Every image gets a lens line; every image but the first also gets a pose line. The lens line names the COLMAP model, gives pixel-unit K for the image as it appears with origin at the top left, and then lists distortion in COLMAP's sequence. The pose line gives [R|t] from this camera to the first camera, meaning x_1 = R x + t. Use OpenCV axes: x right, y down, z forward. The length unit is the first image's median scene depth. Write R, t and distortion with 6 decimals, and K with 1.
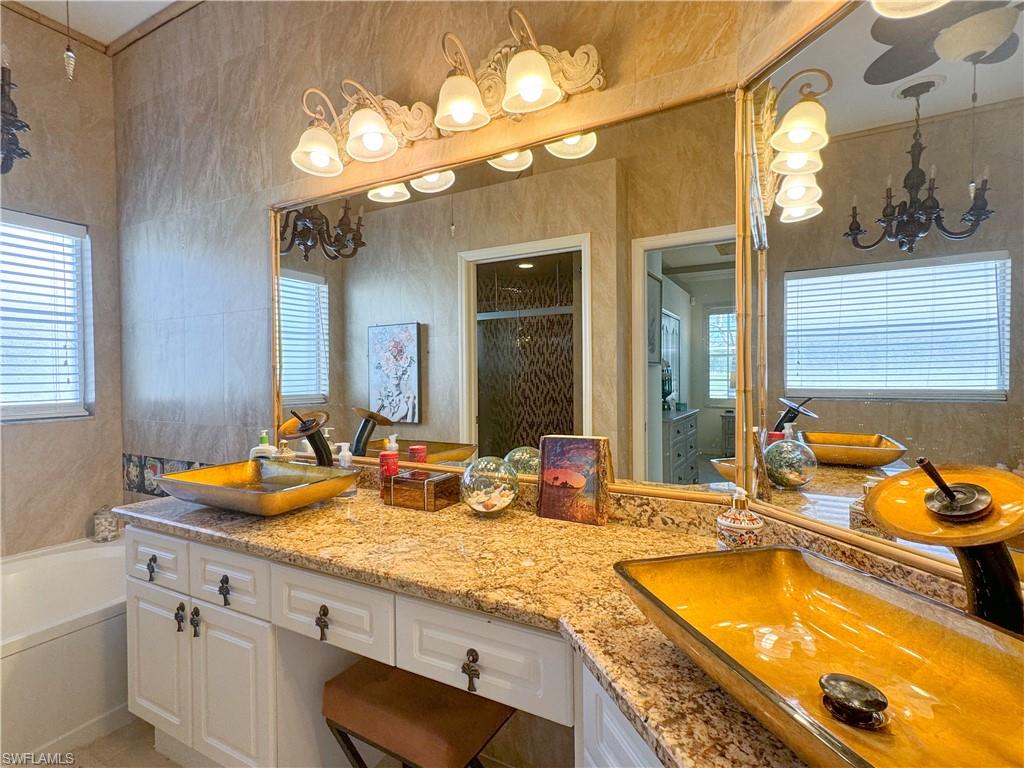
lens RADIAL K [[471.0, 0, 515.2], [0, 471.0, 387.3], [0, 0, 1]] dist [0.000336, 0.000066]
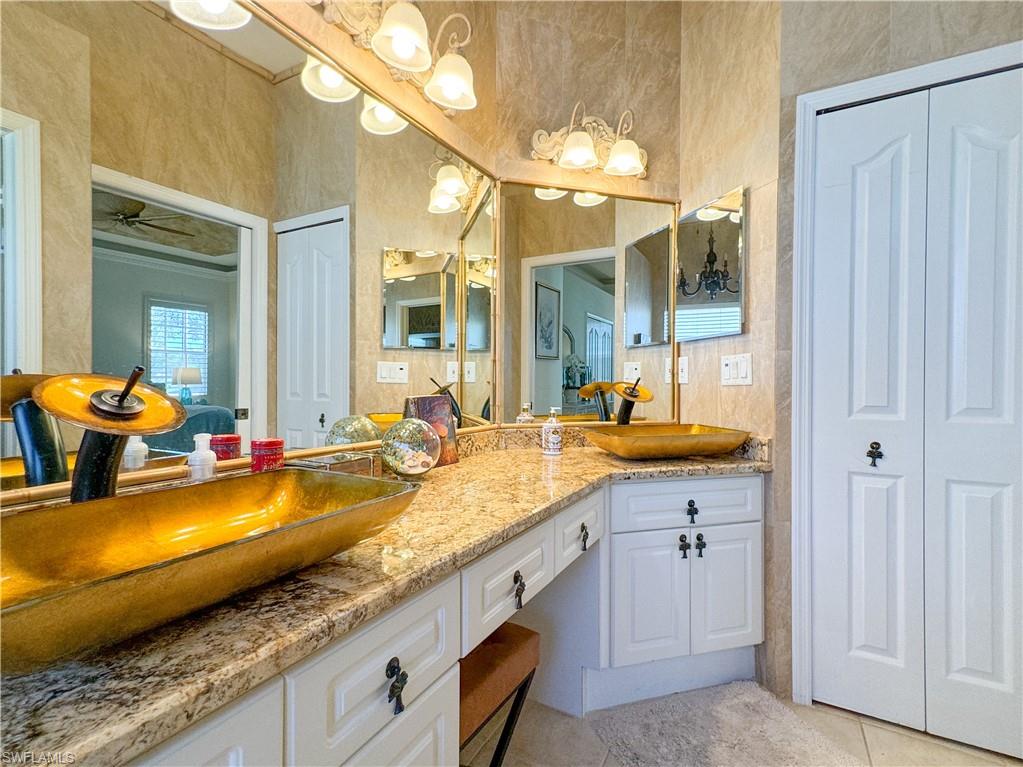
lens RADIAL K [[489.1, 0, 506.1], [0, 489.1, 379.0], [0, 0, 1]] dist [0.001111, 0.000606]
pose [[0.046345, 0.006038, 0.998907, -0.695863], [0.011102, 0.999917, -0.006560, 0.049030], [-0.998864, 0.011394, 0.046274, 0.497176]]
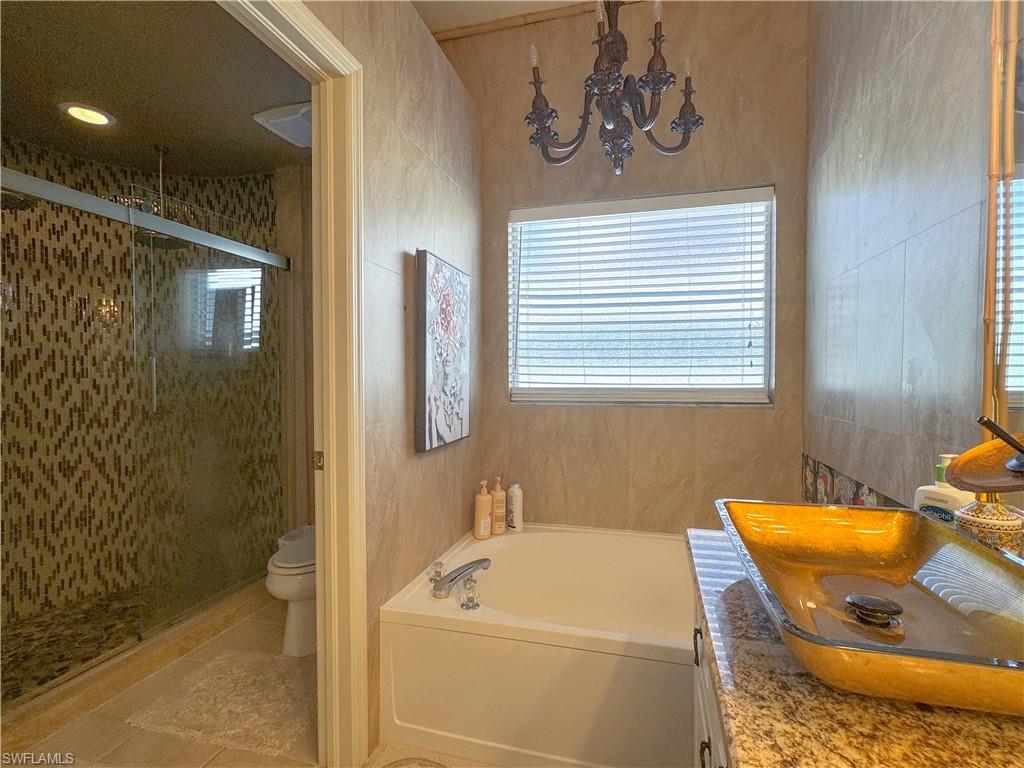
lens RADIAL K [[497.0, 0, 514.9], [0, 497.0, 384.1], [0, 0, 1]] dist [0.000020, 0.000041]
pose [[0.198489, 0.023893, -0.979812, -0.112439], [-0.014326, 0.999667, 0.021475, 0.013120], [0.979998, 0.009774, 0.198765, 0.411006]]
